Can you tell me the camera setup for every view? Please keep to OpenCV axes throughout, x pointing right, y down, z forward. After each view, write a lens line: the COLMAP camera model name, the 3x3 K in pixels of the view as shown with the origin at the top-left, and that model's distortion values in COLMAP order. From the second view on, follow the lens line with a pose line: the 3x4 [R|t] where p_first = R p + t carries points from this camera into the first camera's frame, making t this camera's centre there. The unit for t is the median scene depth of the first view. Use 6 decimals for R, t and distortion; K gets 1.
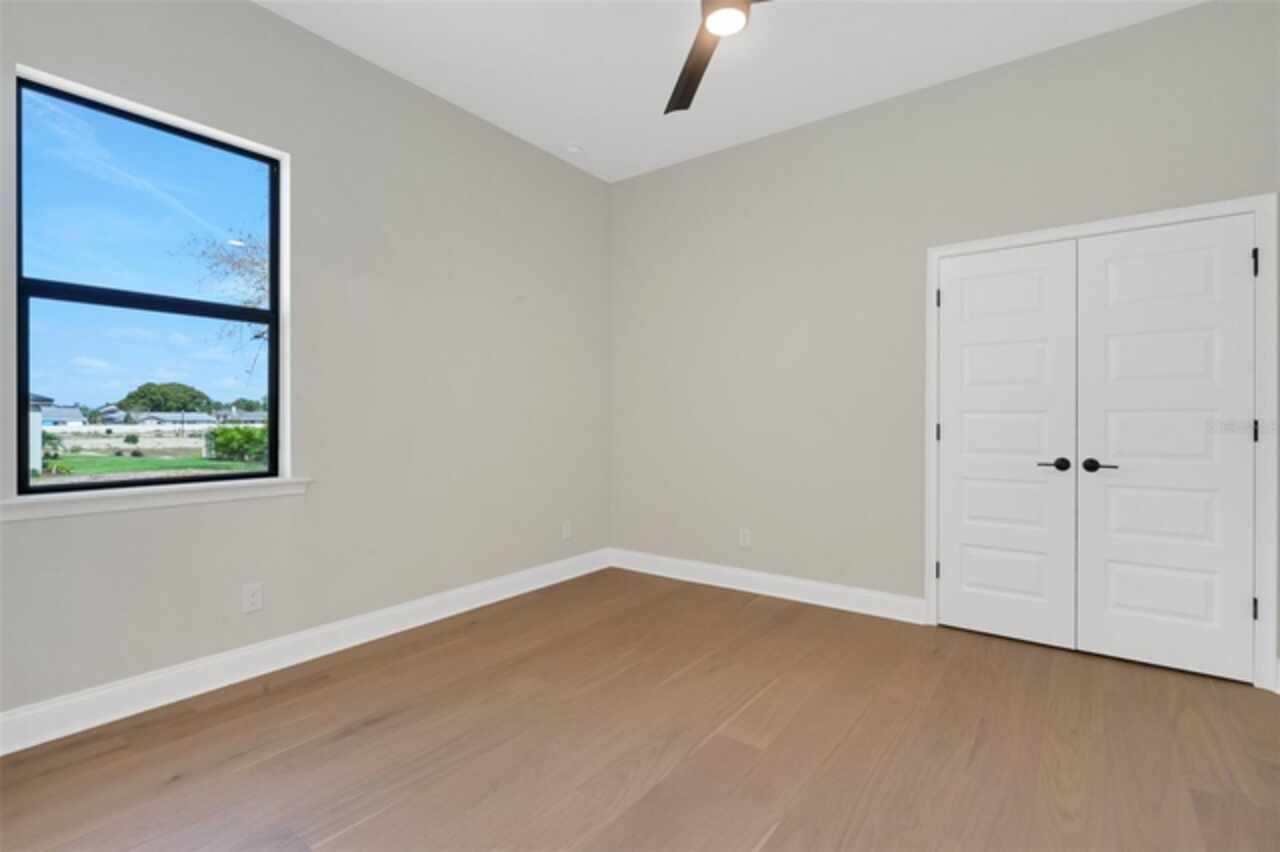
lens RADIAL K [[590.1, 0, 642.1], [0, 590.1, 415.4], [0, 0, 1]] dist [0.001435, 0.000443]
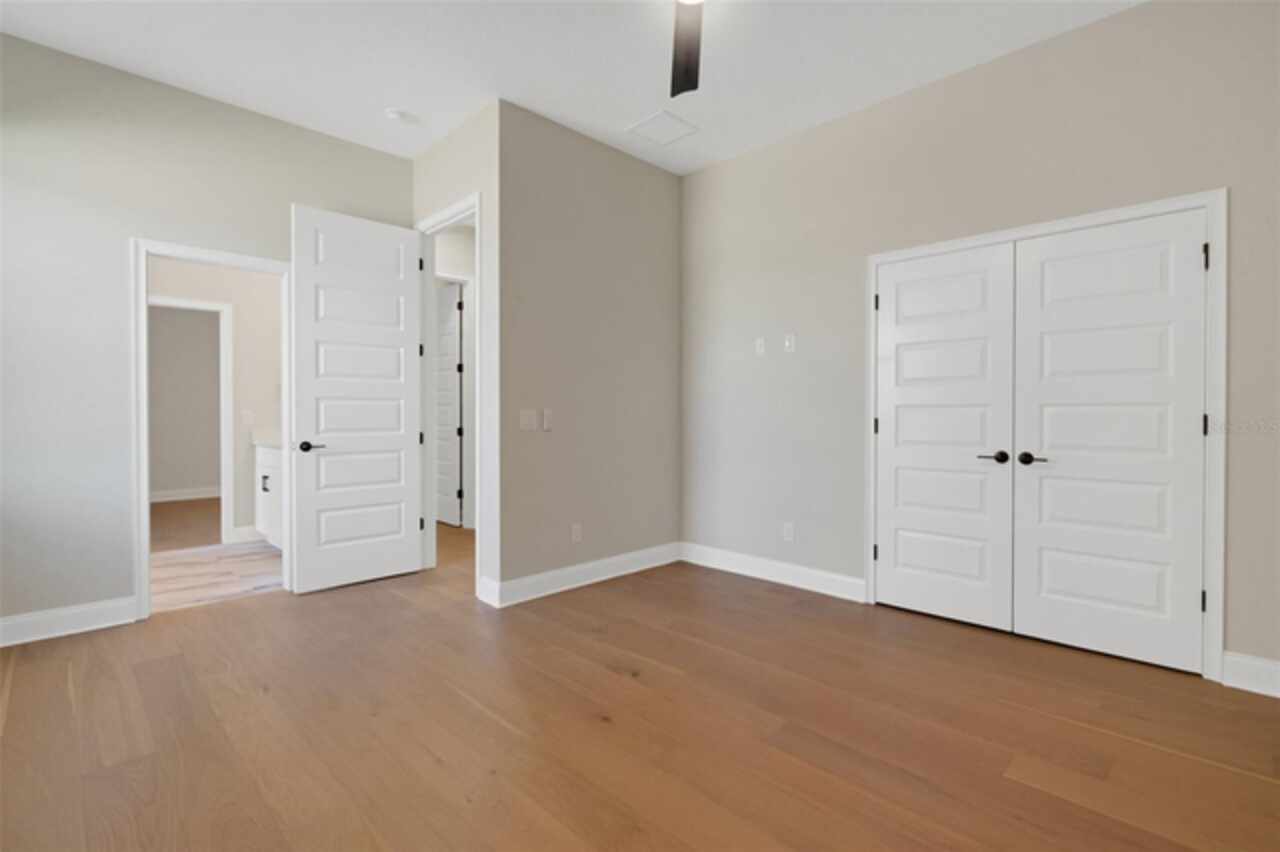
lens RADIAL K [[609.0, 0, 640.0], [0, 609.0, 426.0], [0, 0, 1]] dist [0.001964, 0.000306]
pose [[0.988807, 0.001980, -0.149190, 0.120309], [0.001962, 0.999653, 0.026272, -0.001344], [0.149191, -0.026271, 0.988459, -0.085400]]
